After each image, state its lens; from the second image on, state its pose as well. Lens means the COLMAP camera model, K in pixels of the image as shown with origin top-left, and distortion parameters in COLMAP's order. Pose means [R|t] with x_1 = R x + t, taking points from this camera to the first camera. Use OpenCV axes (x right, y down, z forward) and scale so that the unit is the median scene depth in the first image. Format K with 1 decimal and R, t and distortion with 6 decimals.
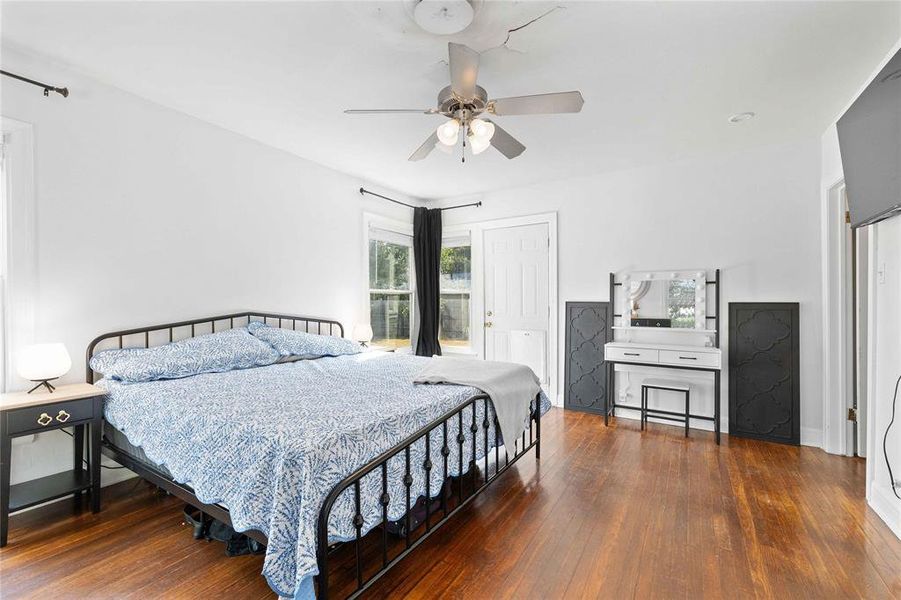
lens RADIAL K [[380.6, 0, 447.9], [0, 380.6, 300.6], [0, 0, 1]] dist [0.001630, 0.000197]
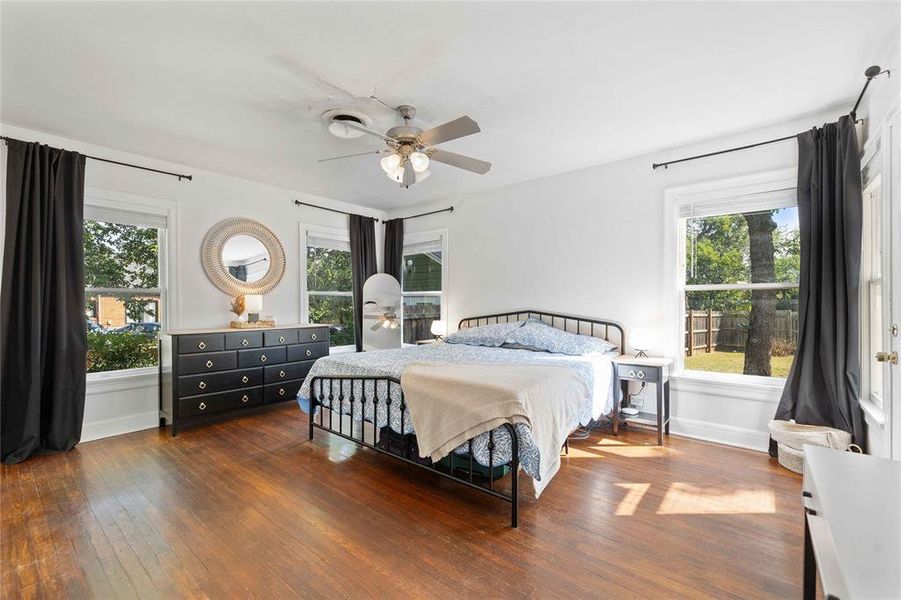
lens RADIAL K [[380.6, 0, 447.9], [0, 380.6, 300.6], [0, 0, 1]] dist [0.001630, 0.000197]
pose [[-0.100025, -0.009318, -0.994941, 0.748725], [0.002837, 0.999949, -0.009650, 0.007334], [0.994981, -0.003788, -0.099994, 0.754354]]
